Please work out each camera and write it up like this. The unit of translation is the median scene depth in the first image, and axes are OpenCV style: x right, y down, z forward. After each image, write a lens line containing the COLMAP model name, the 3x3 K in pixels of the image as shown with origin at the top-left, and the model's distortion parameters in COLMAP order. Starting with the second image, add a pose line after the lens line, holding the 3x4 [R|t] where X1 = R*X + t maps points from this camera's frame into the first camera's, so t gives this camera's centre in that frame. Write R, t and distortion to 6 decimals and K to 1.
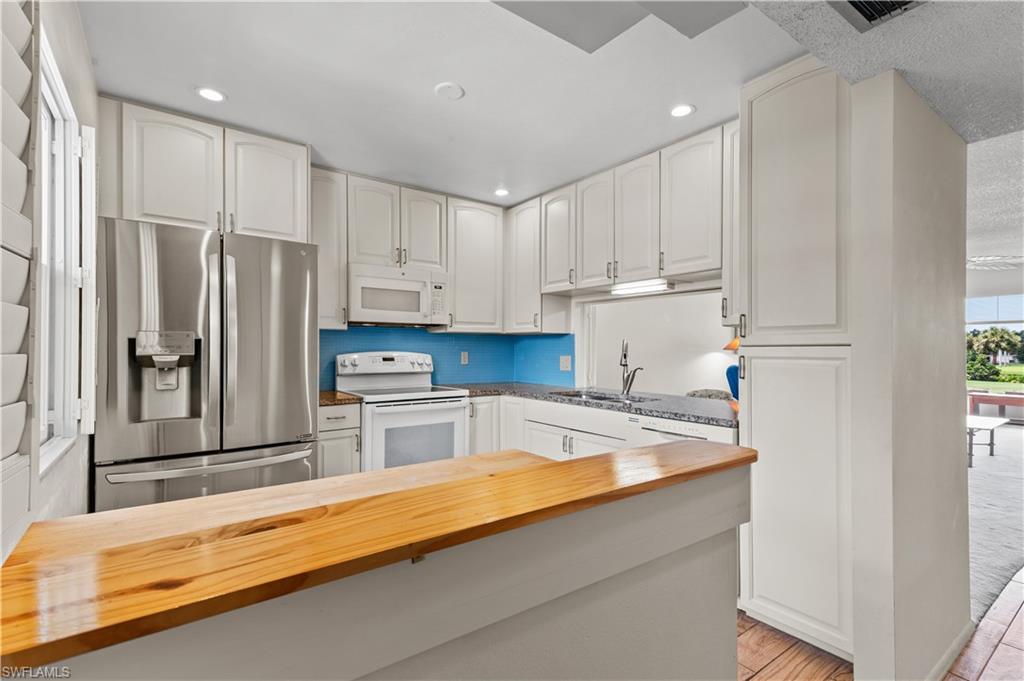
lens RADIAL K [[469.6, 0, 512.0], [0, 469.6, 340.5], [0, 0, 1]] dist [0.001097, 0.000010]
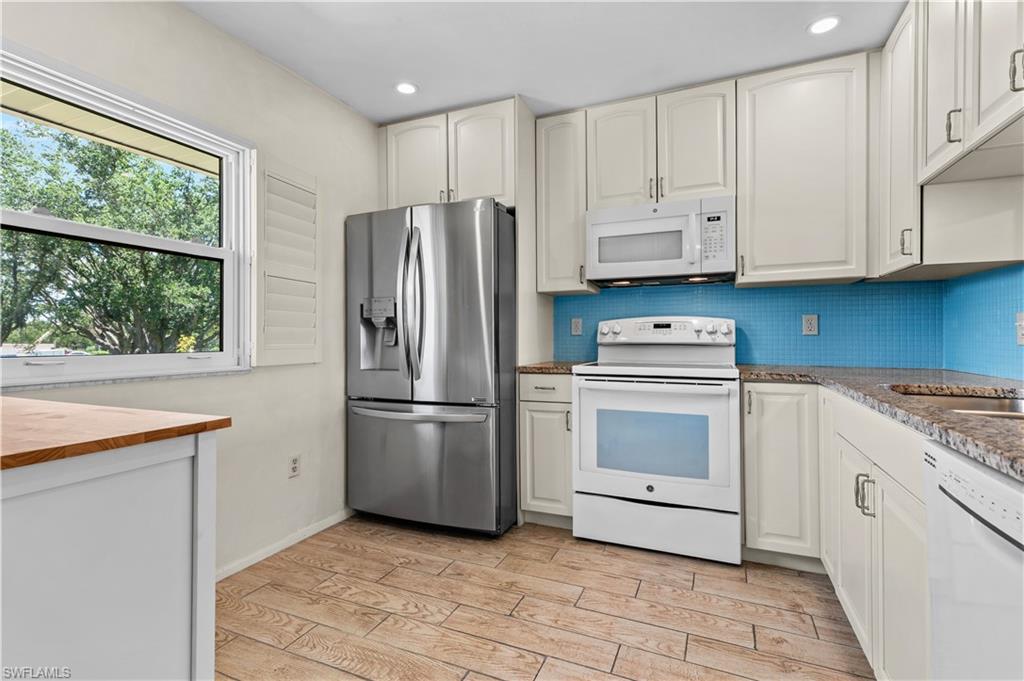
lens RADIAL K [[475.6, 0, 509.8], [0, 475.6, 335.2], [0, 0, 1]] dist [-0.000673, -0.000239]
pose [[0.487503, -0.010303, -0.873061, 0.315270], [0.021531, 0.999768, 0.000225, 0.052290], [0.872856, -0.018908, 0.487612, 0.421342]]
